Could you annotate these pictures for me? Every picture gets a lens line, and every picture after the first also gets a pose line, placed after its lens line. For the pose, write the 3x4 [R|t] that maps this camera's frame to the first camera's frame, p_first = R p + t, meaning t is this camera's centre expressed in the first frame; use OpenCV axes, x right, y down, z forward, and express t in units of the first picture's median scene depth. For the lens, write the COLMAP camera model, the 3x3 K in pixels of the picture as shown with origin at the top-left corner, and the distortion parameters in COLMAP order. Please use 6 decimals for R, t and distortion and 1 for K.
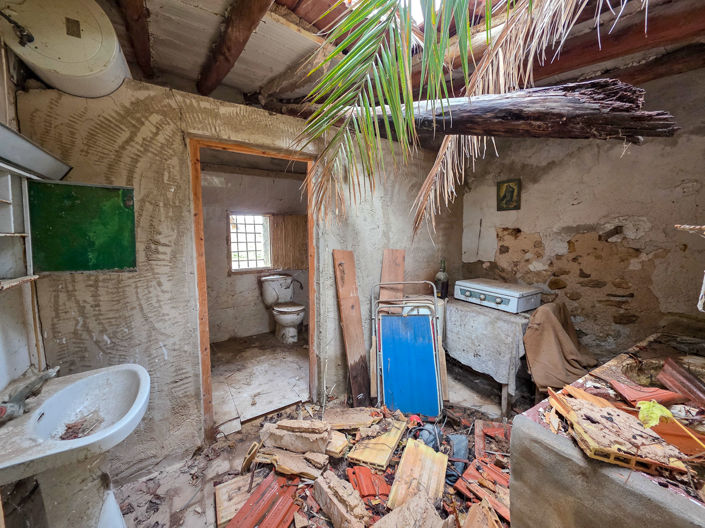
lens RADIAL K [[283.5, 0, 353.7], [0, 283.5, 257.9], [0, 0, 1]] dist [0.001315, -0.000502]
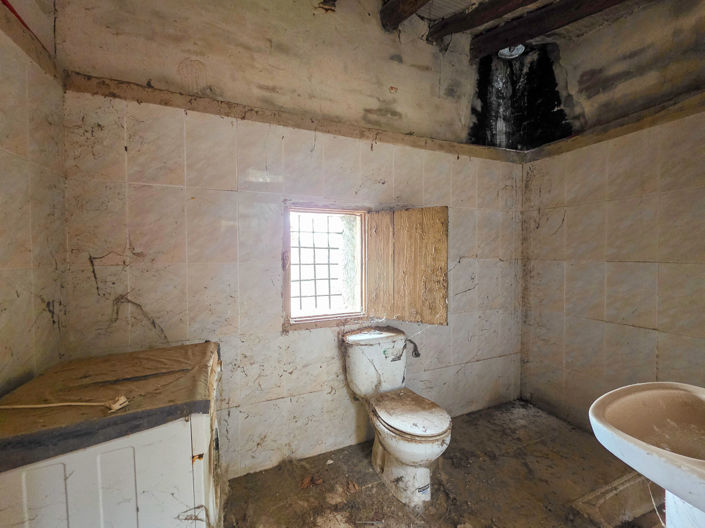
lens RADIAL K [[283.5, 0, 351.0], [0, 283.5, 265.0], [0, 0, 1]] dist [0.001315, -0.000502]
pose [[0.983589, 0.012309, -0.180005, -0.226321], [-0.022696, 0.998186, -0.055762, -0.025937], [0.178992, 0.058932, 0.982084, 0.501488]]
